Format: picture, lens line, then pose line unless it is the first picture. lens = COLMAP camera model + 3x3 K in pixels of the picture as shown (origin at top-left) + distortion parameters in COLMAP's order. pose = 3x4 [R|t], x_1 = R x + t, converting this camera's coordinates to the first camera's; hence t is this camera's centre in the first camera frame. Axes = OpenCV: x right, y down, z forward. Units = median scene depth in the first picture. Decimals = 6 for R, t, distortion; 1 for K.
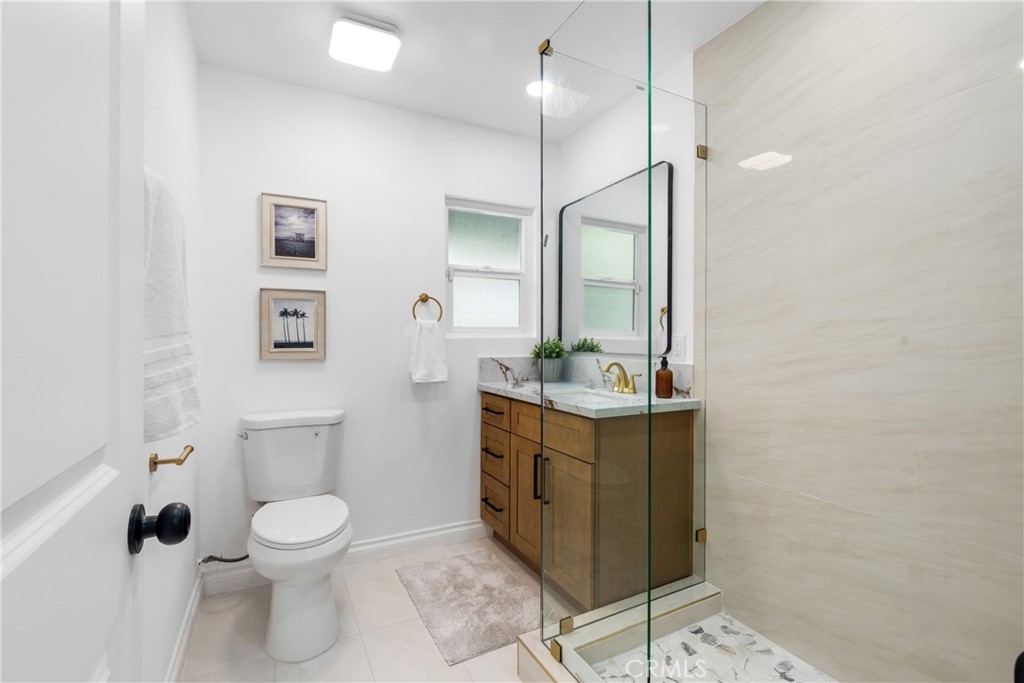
lens RADIAL K [[451.5, 0, 510.4], [0, 451.5, 343.5], [0, 0, 1]] dist [-0.009795, -0.000452]
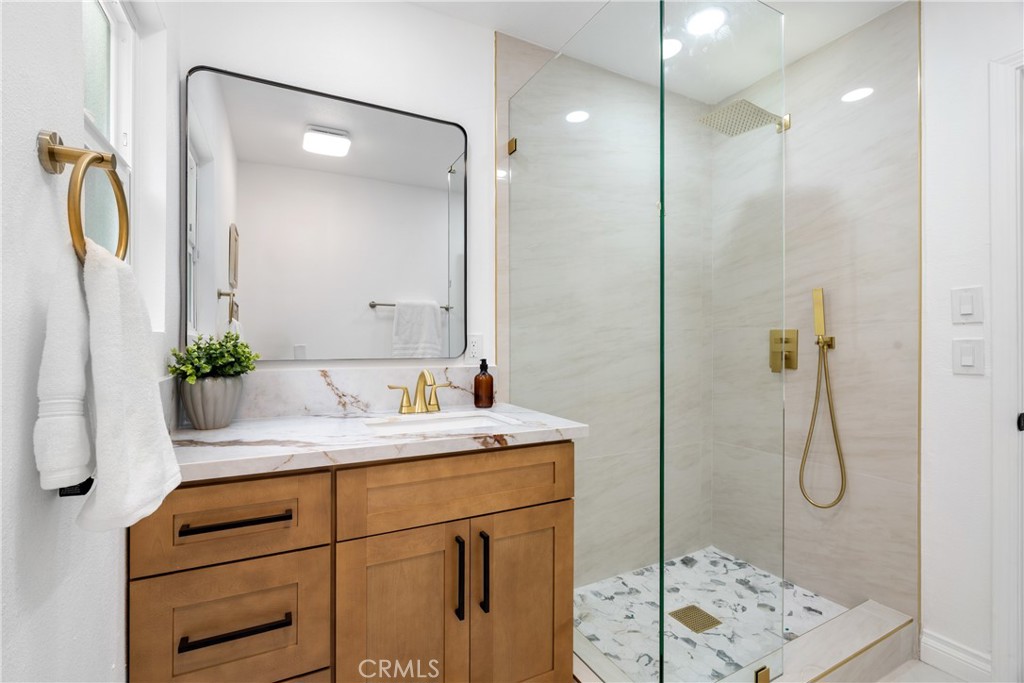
lens RADIAL K [[451.5, 0, 510.4], [0, 451.5, 343.5], [0, 0, 1]] dist [-0.009795, -0.000452]
pose [[0.001598, -0.001427, 0.999998, -0.519984], [0.004813, 0.999987, 0.001420, -0.001489], [-0.999987, 0.004811, 0.001605, 0.956618]]
